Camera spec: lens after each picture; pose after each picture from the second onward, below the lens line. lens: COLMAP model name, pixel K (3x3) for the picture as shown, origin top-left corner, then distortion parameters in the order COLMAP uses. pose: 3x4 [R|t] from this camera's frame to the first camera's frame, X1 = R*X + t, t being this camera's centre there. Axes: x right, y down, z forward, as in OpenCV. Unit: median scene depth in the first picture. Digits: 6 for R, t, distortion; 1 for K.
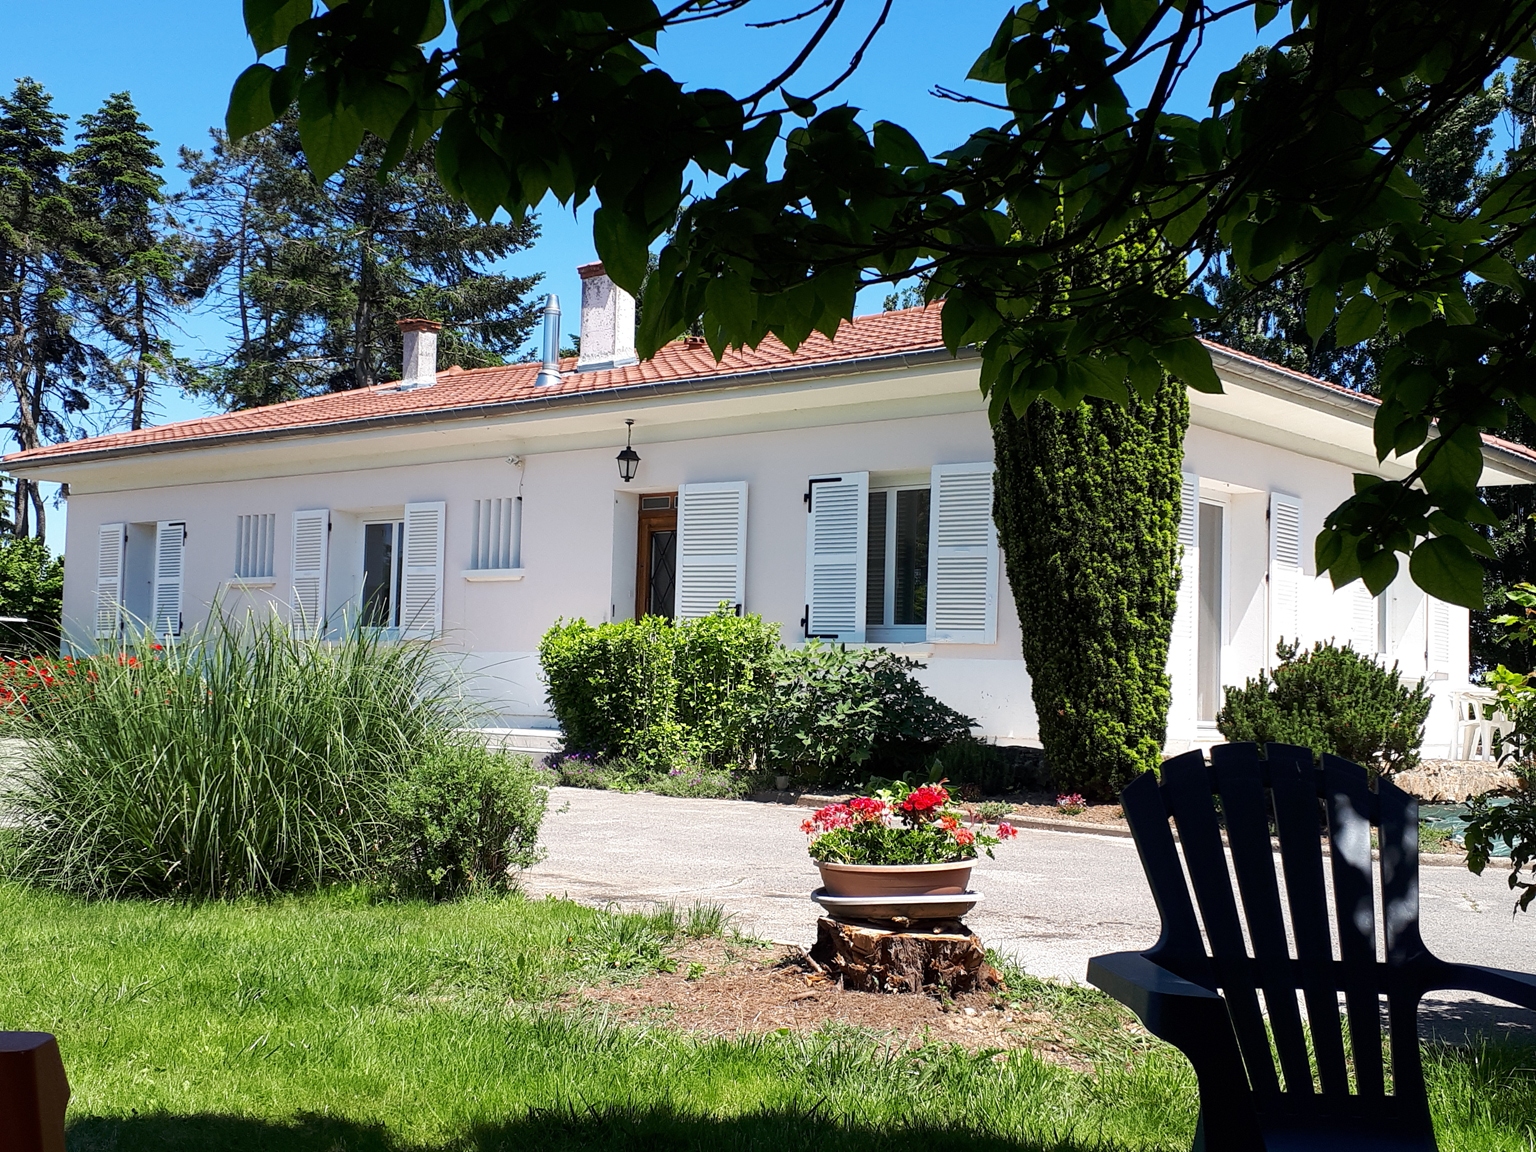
lens RADIAL K [[1756.6, 0, 770.1], [0, 1756.6, 618.0], [0, 0, 1]] dist [0.338200, -0.879948]
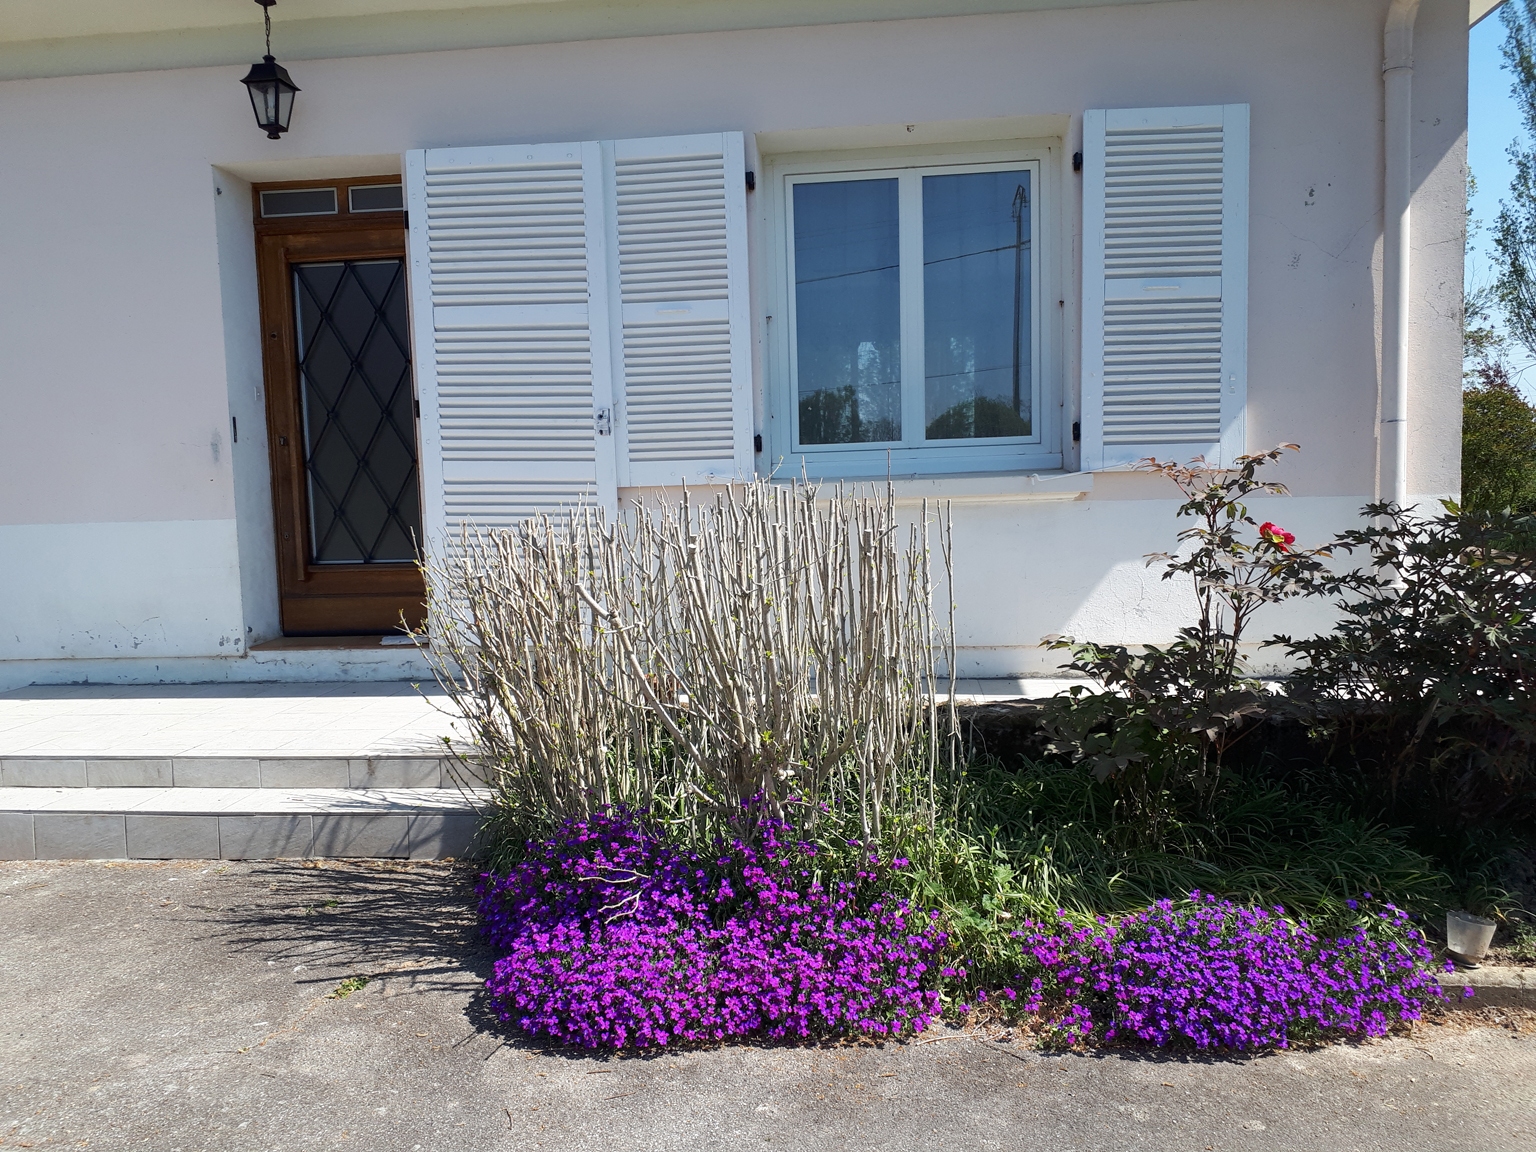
lens RADIAL K [[1190.1, 0, 735.9], [0, 1190.1, 577.4], [0, 0, 1]] dist [-0.001651, 0.000038]
pose [[0.820006, -0.105437, 0.562560, -0.168146], [0.030099, 0.989470, 0.141576, -0.006558], [-0.571563, -0.099160, 0.814544, 0.686911]]
